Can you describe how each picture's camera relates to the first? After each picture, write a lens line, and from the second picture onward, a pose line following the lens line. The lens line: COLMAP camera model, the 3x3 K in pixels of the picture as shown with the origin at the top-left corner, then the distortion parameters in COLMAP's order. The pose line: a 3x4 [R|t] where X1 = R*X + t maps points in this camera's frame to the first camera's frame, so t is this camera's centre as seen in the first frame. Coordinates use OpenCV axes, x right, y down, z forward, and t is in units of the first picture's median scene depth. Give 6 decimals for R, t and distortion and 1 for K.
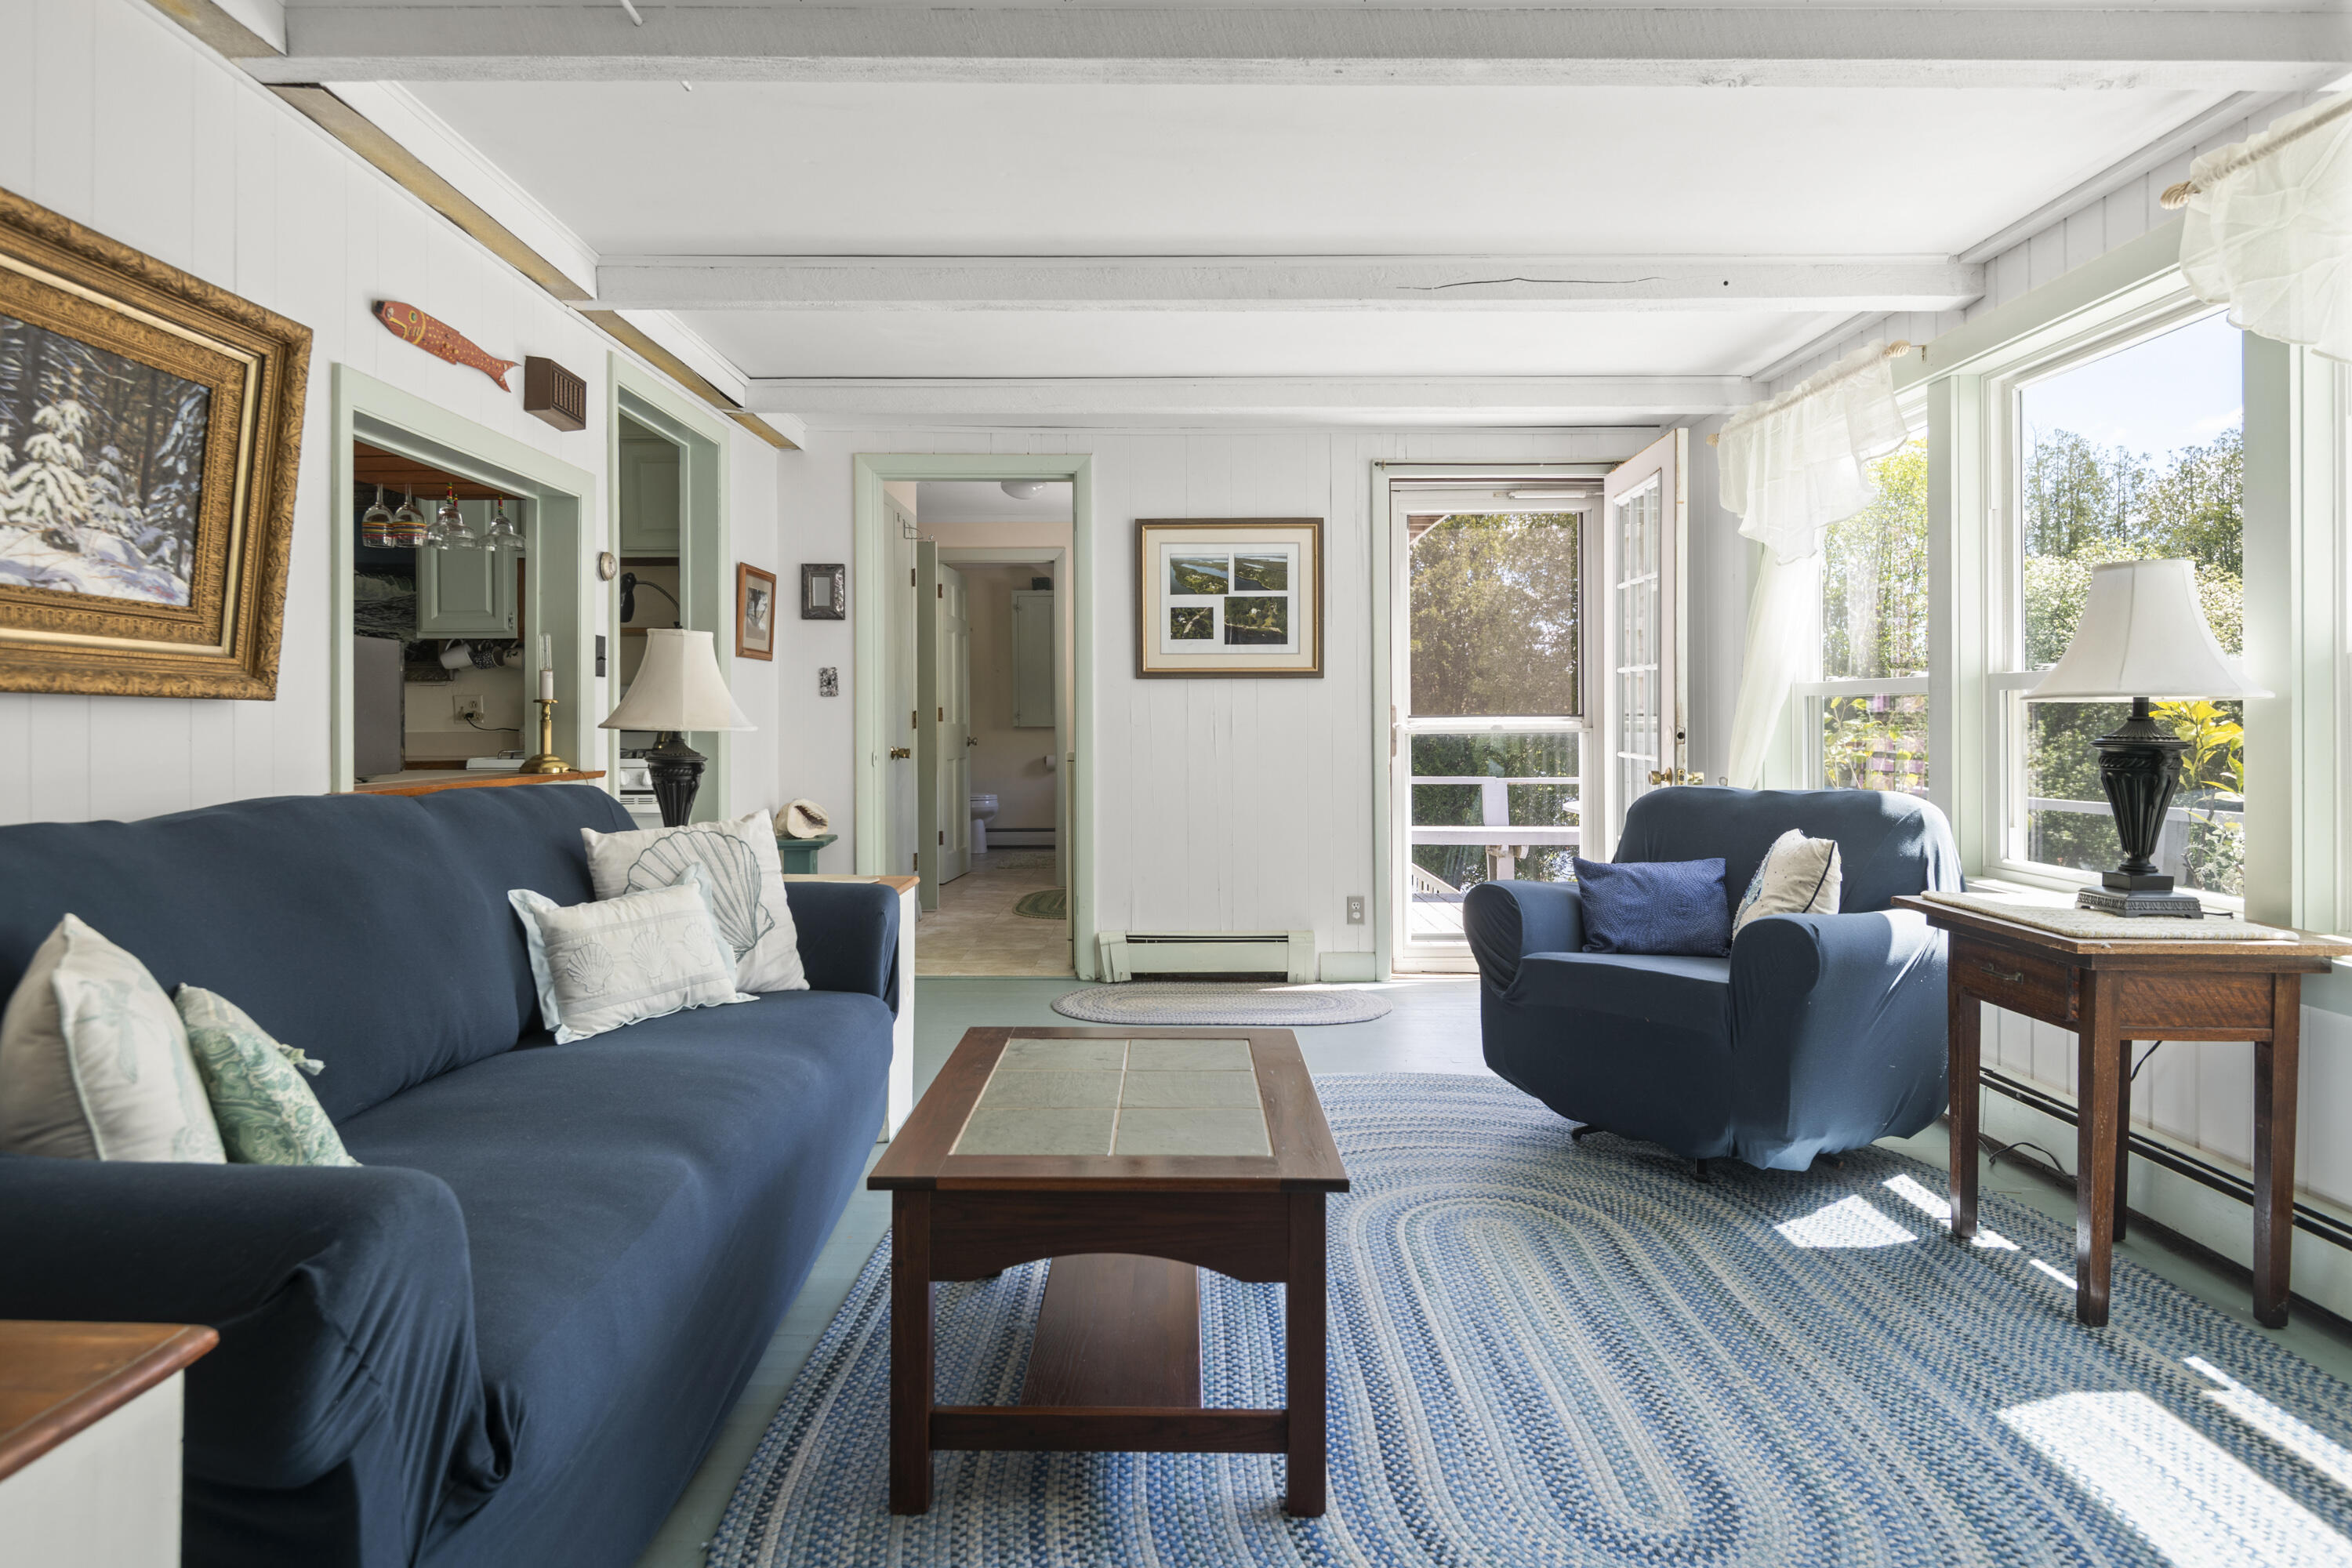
lens RADIAL K [[1363.5, 0, 1167.6], [0, 1363.5, 765.8], [0, 0, 1]] dist [0.032285, -0.001020]
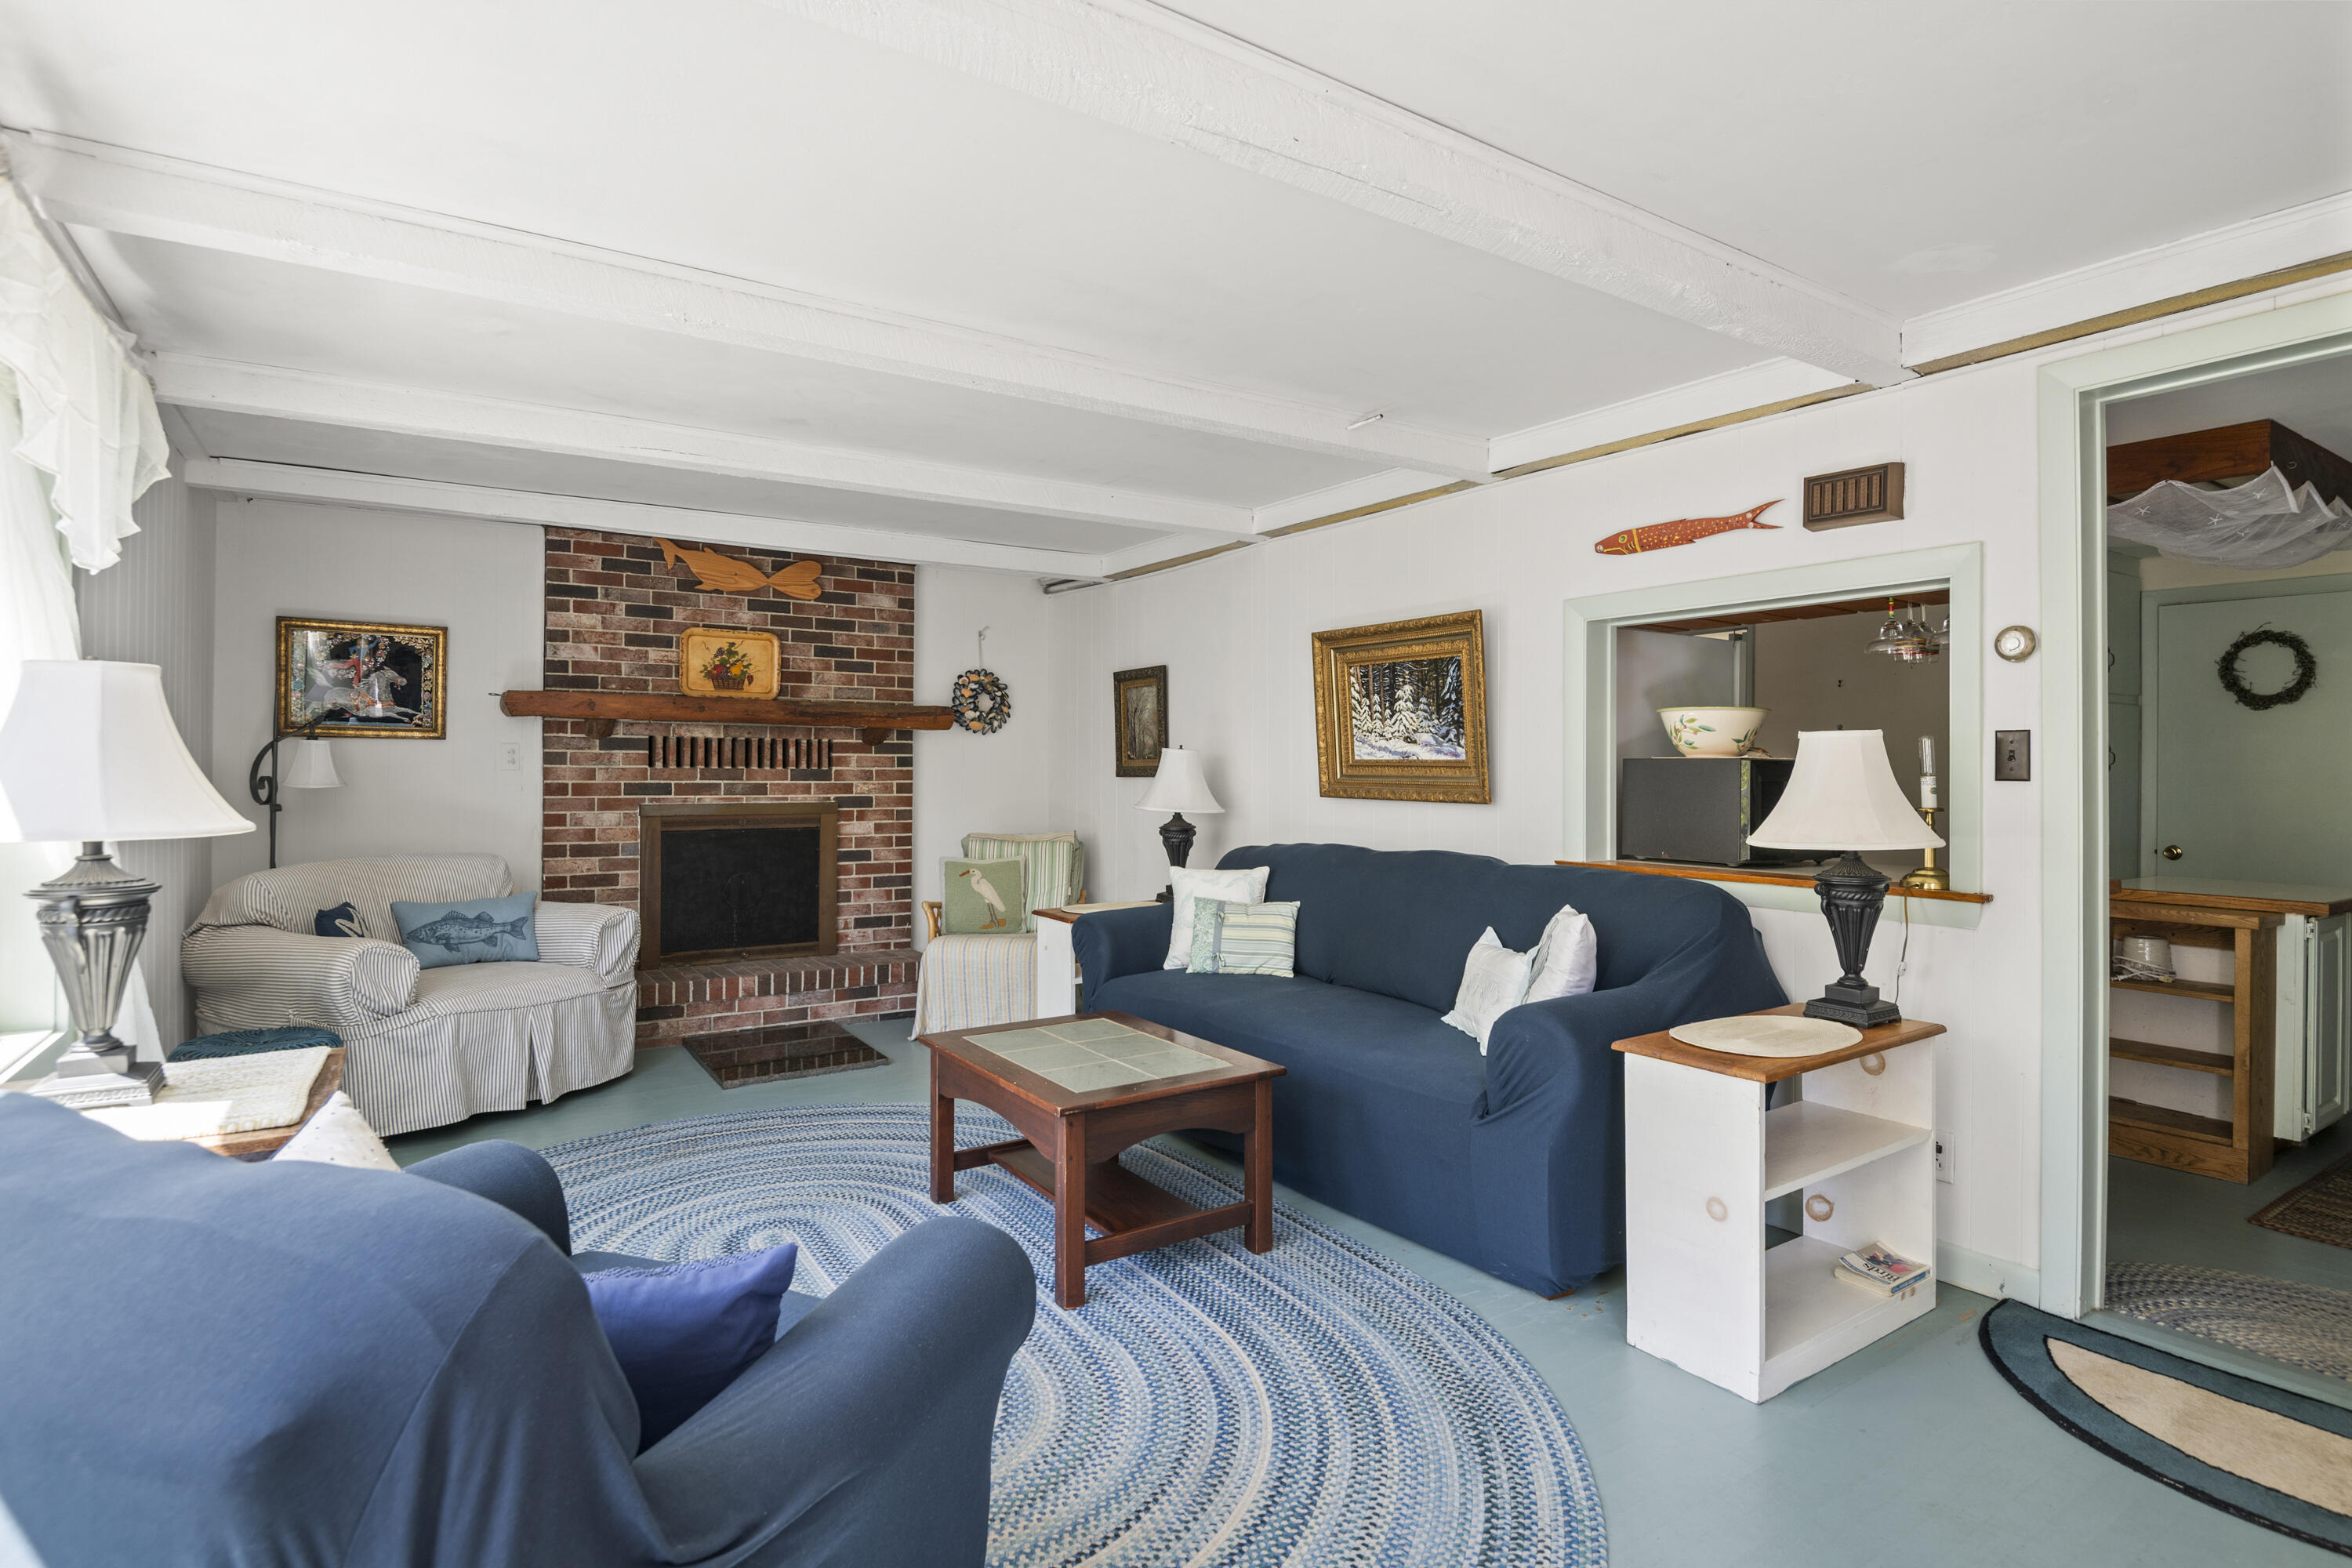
lens RADIAL K [[1216.3, 0, 1177.5], [0, 1216.3, 773.0], [0, 0, 1]] dist [0.012011, -0.001851]
pose [[-0.832430, 0.002511, -0.554124, 0.714676], [-0.016478, 0.999435, 0.029282, -0.144656], [0.553885, 0.033506, -0.831919, 2.365348]]
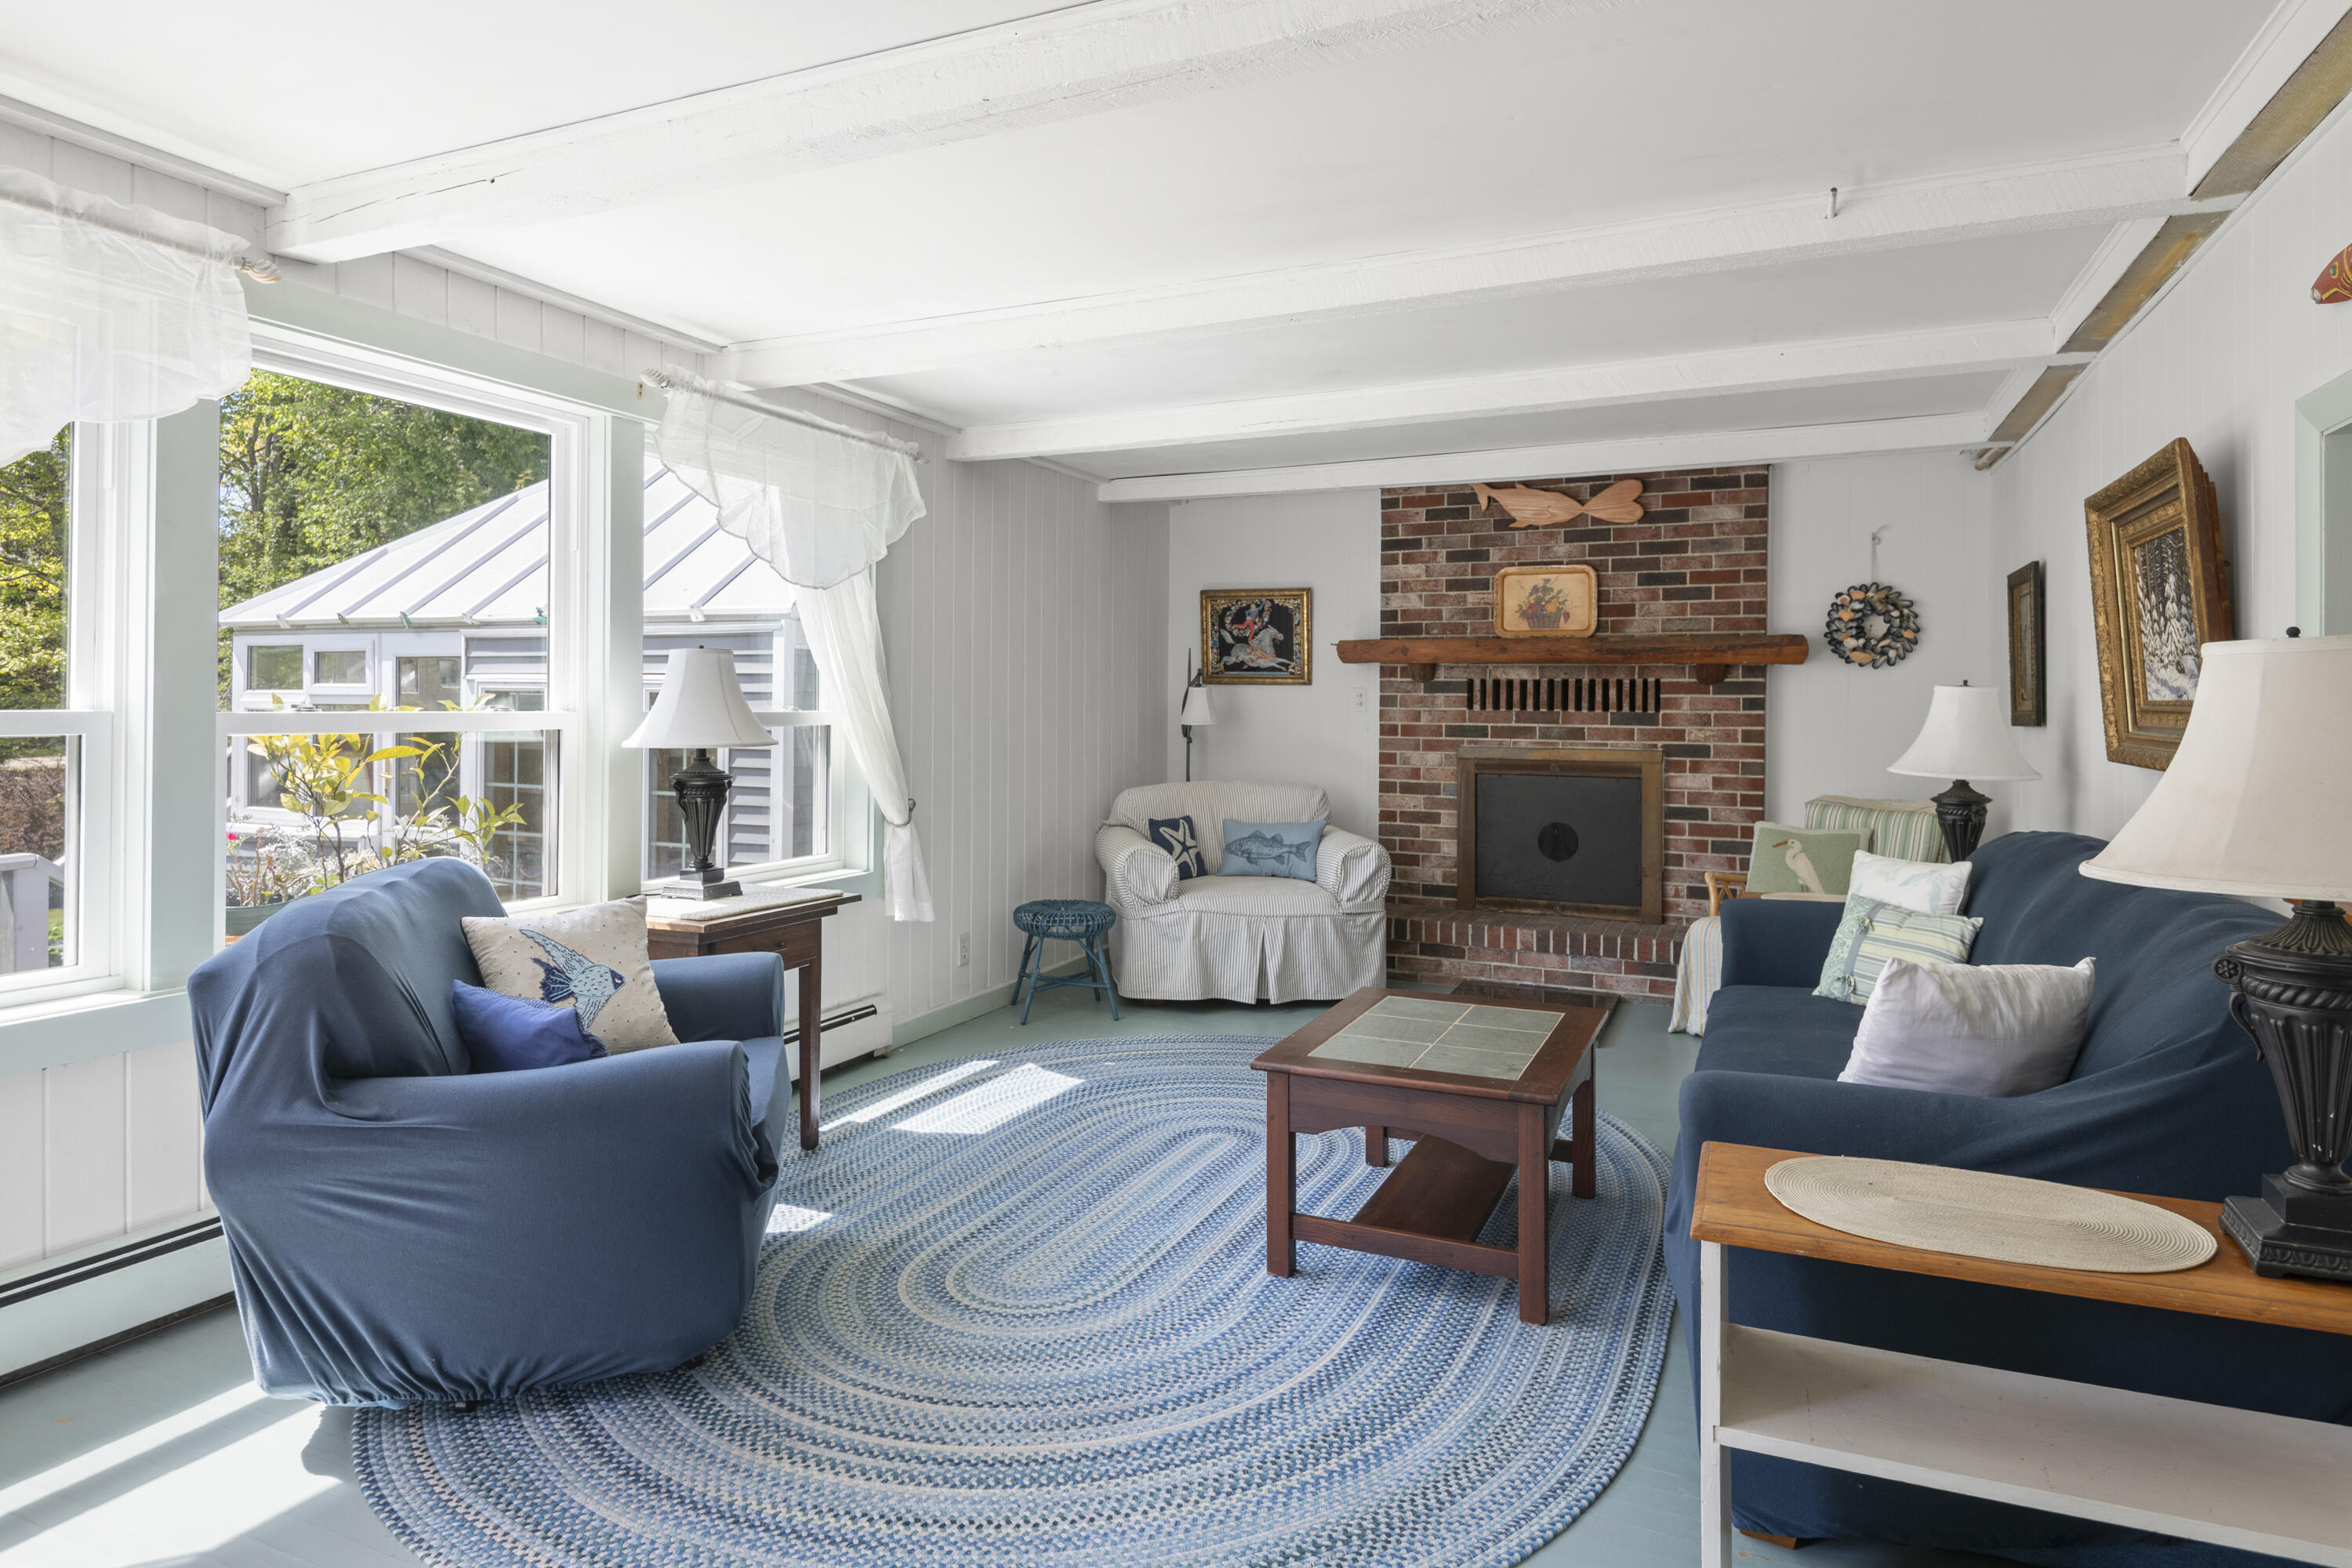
lens RADIAL K [[1363.5, 0, 1125.2], [0, 1363.5, 716.2], [0, 0, 1]] dist [0.032285, -0.001020]
pose [[-0.903787, -0.006134, 0.427939, -0.358424], [0.009076, 0.999398, 0.033495, -0.153472], [-0.427887, 0.034156, -0.903187, 2.551179]]
